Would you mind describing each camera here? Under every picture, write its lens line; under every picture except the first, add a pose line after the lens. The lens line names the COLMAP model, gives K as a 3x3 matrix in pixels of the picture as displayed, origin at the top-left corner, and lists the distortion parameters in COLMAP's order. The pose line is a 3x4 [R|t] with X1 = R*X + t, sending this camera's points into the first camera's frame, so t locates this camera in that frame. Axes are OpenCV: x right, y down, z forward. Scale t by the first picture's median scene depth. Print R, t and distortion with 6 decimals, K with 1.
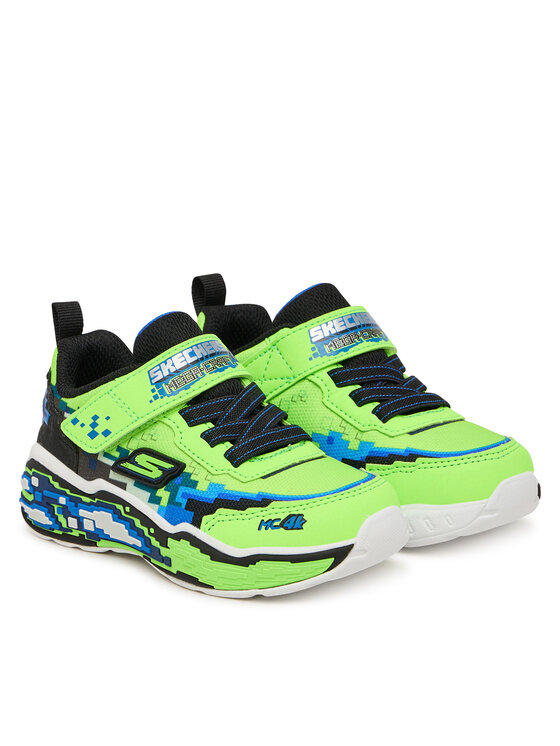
lens RADIAL K [[2194.2, 0, 279.6], [0, 2194.2, 372.9], [0, 0, 1]] dist [0.003750, 0.000000]
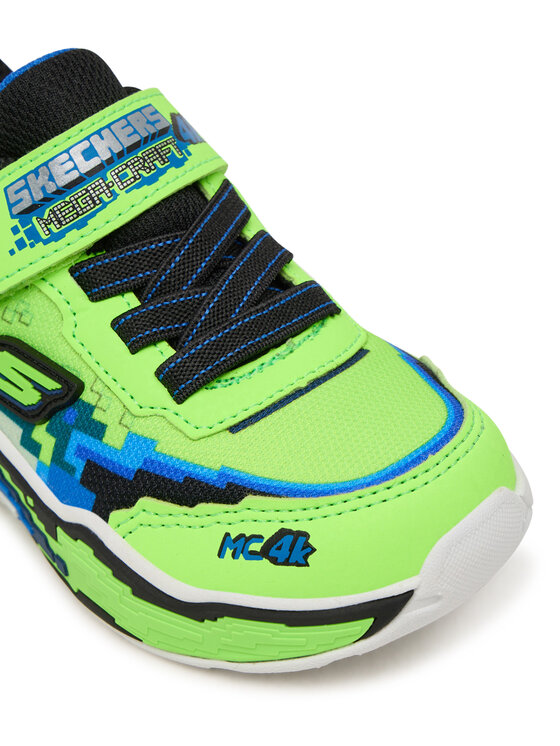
lens RADIAL K [[2011.2, 0, 281.2], [0, 2011.2, 373.1], [0, 0, 1]] dist [-0.081683, 0.000000]
pose [[0.996569, -0.009201, -0.082256, 0.039999], [0.035862, 0.943672, 0.328934, -0.110077], [0.074597, -0.330755, 0.940764, 0.573820]]
